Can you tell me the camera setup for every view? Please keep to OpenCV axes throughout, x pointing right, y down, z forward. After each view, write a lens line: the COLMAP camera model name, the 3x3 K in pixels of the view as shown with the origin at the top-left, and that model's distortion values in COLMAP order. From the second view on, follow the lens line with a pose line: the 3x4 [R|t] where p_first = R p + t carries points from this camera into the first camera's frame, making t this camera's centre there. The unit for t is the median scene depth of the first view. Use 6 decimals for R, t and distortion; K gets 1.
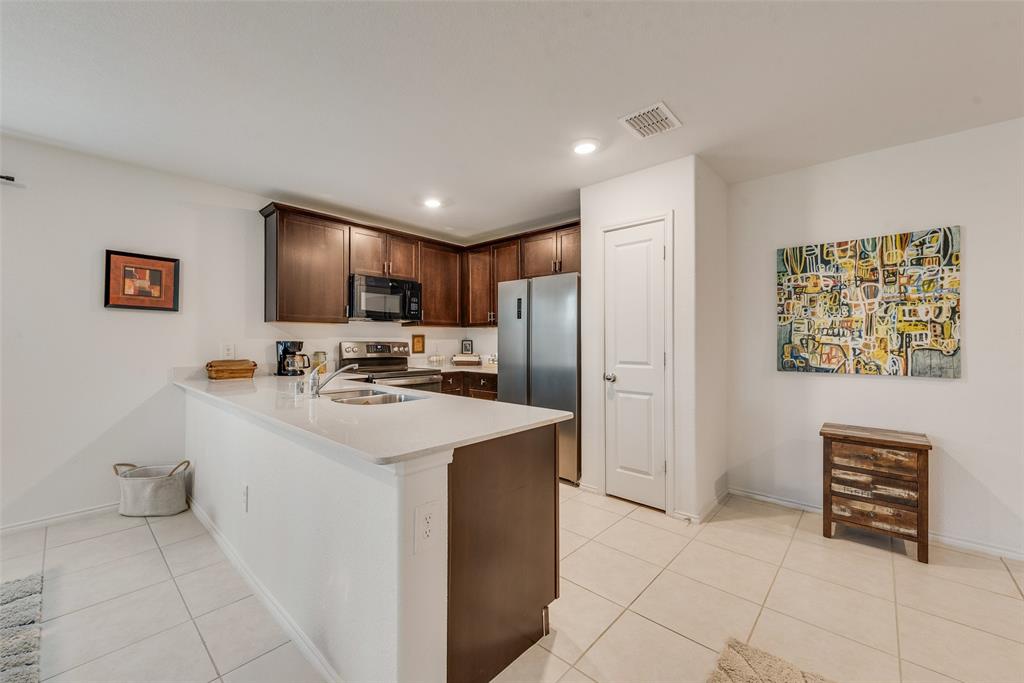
lens RADIAL K [[401.6, 0, 506.9], [0, 401.6, 340.5], [0, 0, 1]] dist [0.018601, -0.006033]
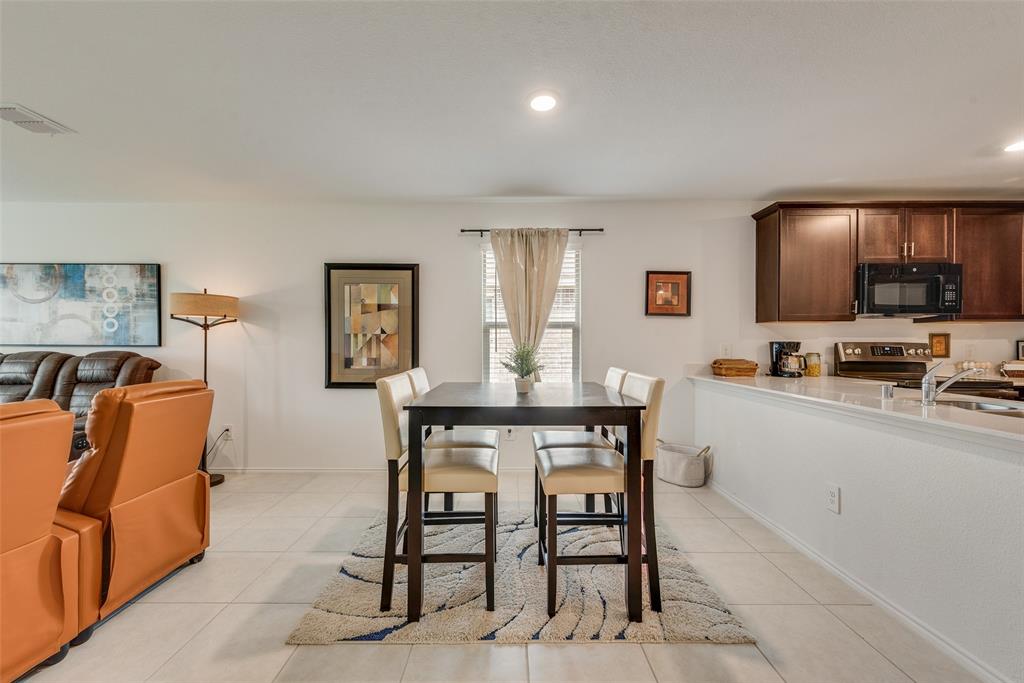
lens RADIAL K [[401.6, 0, 506.9], [0, 401.6, 340.5], [0, 0, 1]] dist [0.018601, -0.006033]
pose [[0.671592, -0.004818, -0.740905, -0.294068], [0.000478, 0.999981, -0.006070, 0.005260], [0.740921, 0.003722, 0.671582, -0.168558]]
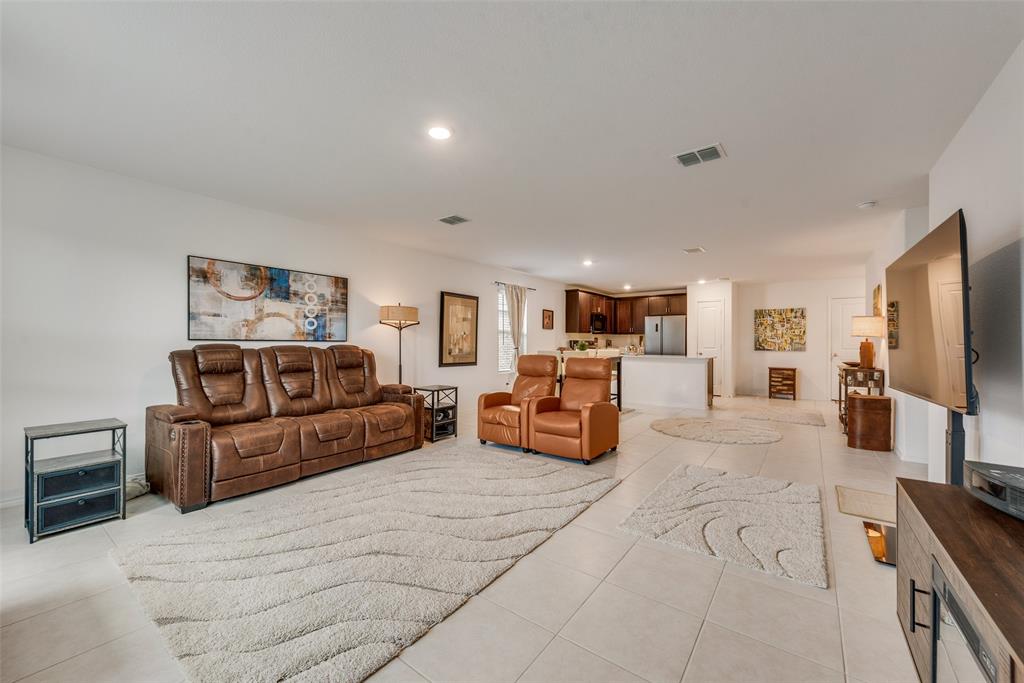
lens RADIAL K [[400.6, 0, 507.8], [0, 400.6, 344.8], [0, 0, 1]] dist [0.017144, -0.006100]
pose [[0.994631, 0.001125, 0.103483, -1.356940], [-0.001745, 0.999981, 0.005907, 0.016818], [-0.103474, -0.006056, 0.994614, -1.655384]]
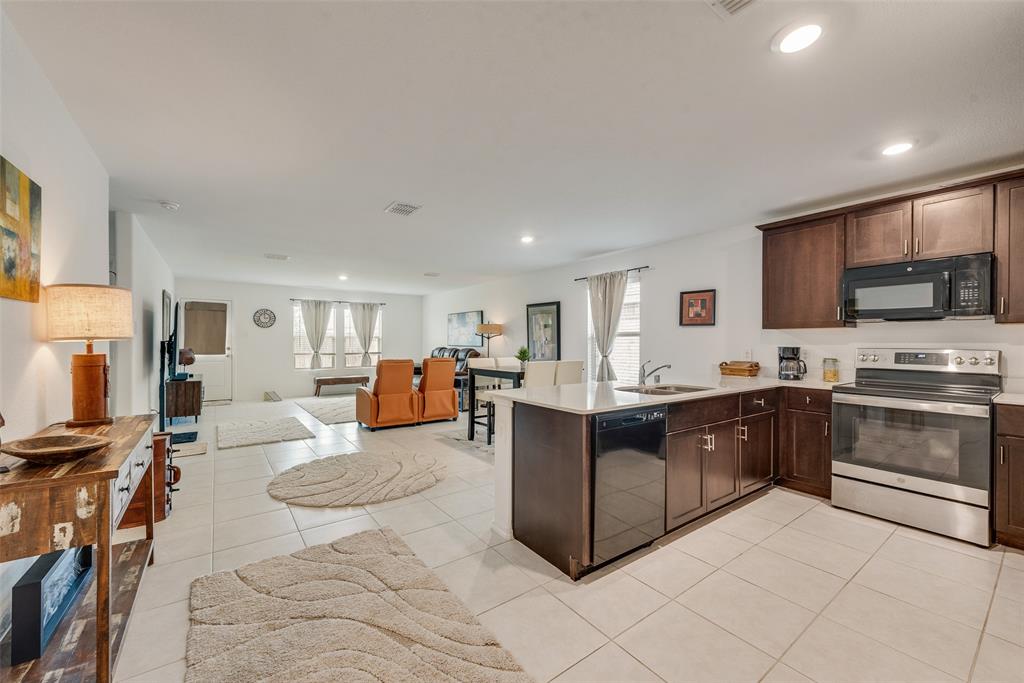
lens RADIAL K [[400.6, 0, 507.8], [0, 400.6, 344.8], [0, 0, 1]] dist [0.017144, -0.006100]
pose [[-0.195598, 0.003391, -0.980678, 0.709637], [-0.002469, 0.999989, 0.003950, -0.006527], [0.980681, 0.003194, -0.195588, 0.542315]]
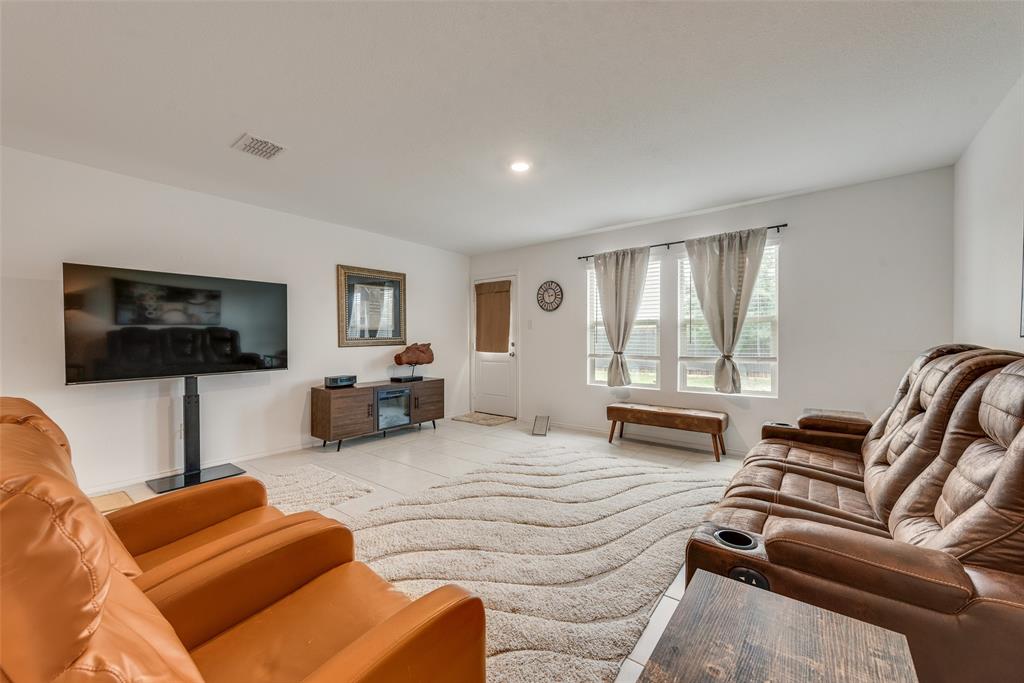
lens RADIAL K [[400.6, 0, 507.8], [0, 400.6, 344.8], [0, 0, 1]] dist [0.017144, -0.006100]
pose [[-0.997624, 0.000032, -0.068892, -1.319676], [-0.000627, 0.999954, 0.009543, 0.016418], [0.068889, 0.009564, -0.997578, 0.068825]]
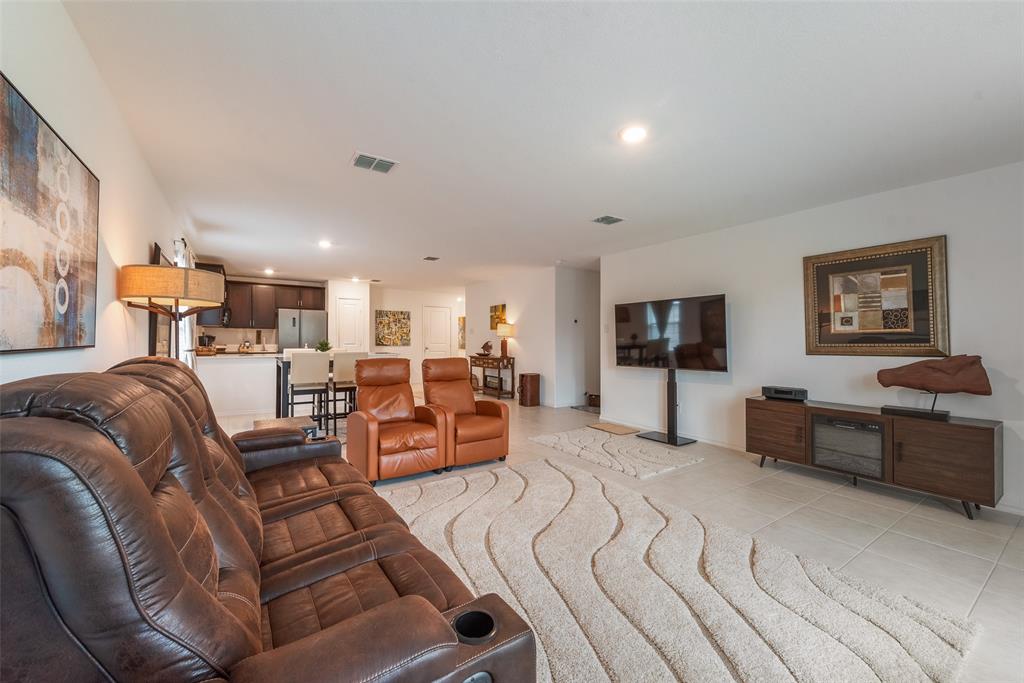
lens RADIAL K [[400.6, 0, 507.8], [0, 400.6, 344.8], [0, 0, 1]] dist [0.017144, -0.006100]
pose [[0.233171, -0.015887, 0.972306, -2.200499], [-0.008661, 0.999793, 0.018413, -0.005266], [-0.972397, -0.012715, 0.232985, -0.806334]]
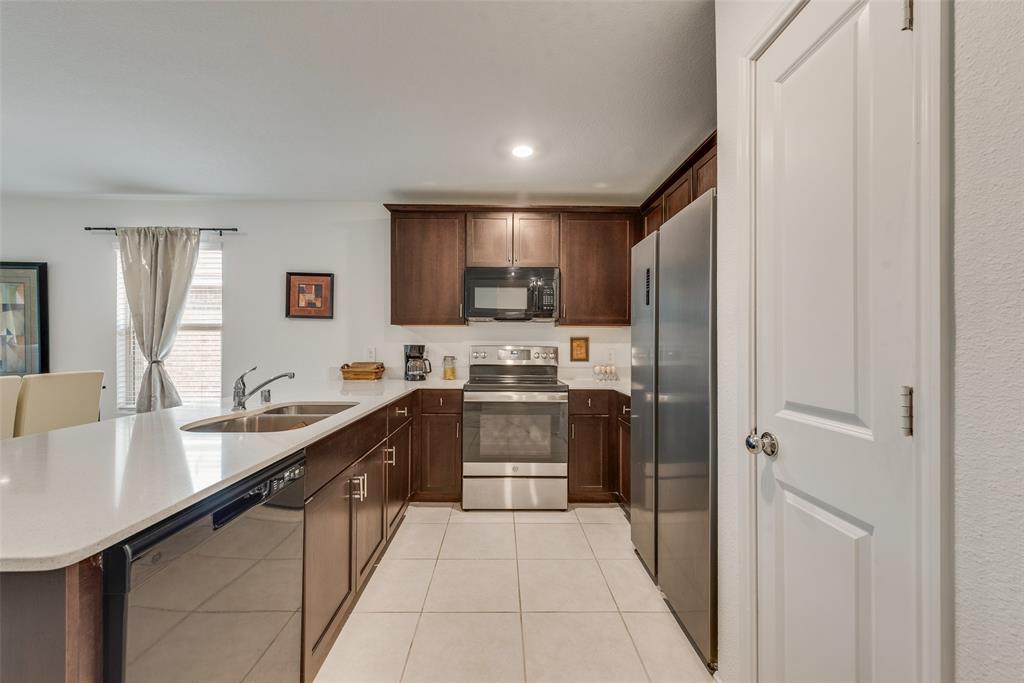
lens RADIAL K [[400.6, 0, 507.8], [0, 400.6, 344.8], [0, 0, 1]] dist [0.017144, -0.006100]
pose [[0.688486, 0.000934, -0.725249, 0.353652], [-0.002948, 0.999995, -0.001511, 0.002848], [0.725244, 0.003178, 0.688485, 0.554876]]
